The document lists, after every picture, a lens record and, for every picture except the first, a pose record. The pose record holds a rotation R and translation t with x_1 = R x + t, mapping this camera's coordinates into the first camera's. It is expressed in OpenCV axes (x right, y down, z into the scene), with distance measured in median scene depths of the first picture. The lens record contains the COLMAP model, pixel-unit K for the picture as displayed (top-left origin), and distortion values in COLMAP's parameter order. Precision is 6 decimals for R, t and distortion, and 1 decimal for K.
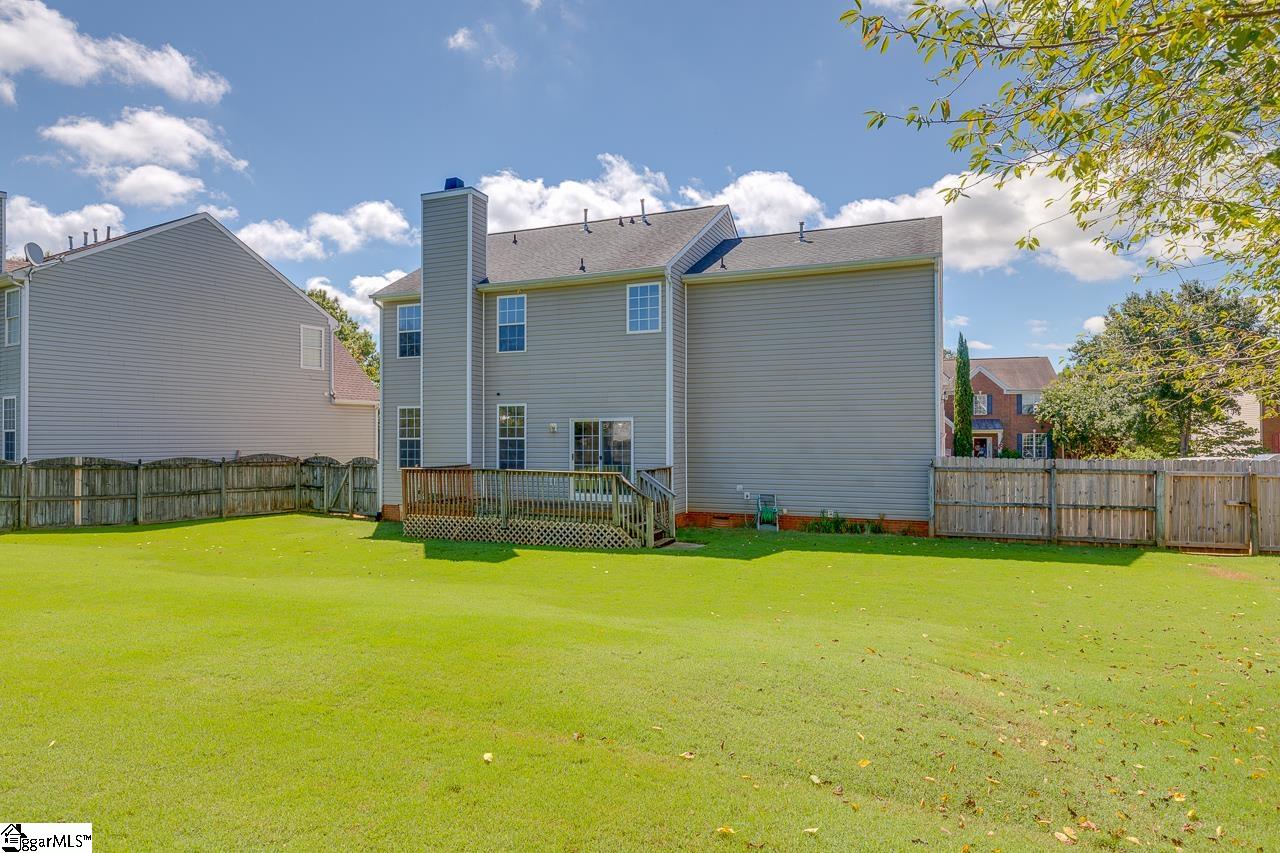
lens RADIAL K [[649.3, 0, 640.1], [0, 649.3, 425.8], [0, 0, 1]] dist [-0.001340, -0.000055]
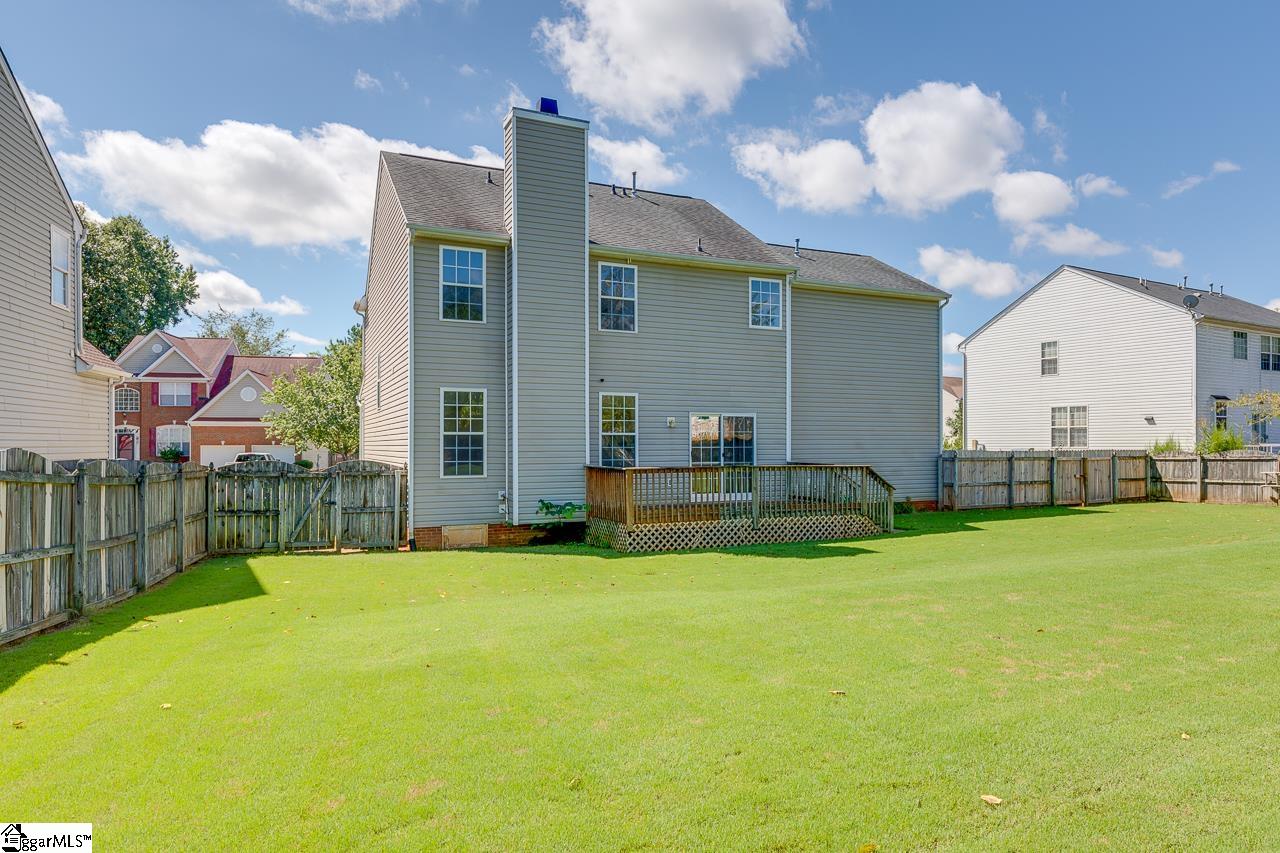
lens RADIAL K [[770.5, 0, 640.1], [0, 770.5, 433.7], [0, 0, 1]] dist [0.003747, 0.000490]
pose [[0.712570, 0.010099, 0.701528, -0.926924], [-0.014455, 0.999895, 0.000288, 0.019574], [-0.701452, -0.010346, 0.712642, 0.280844]]
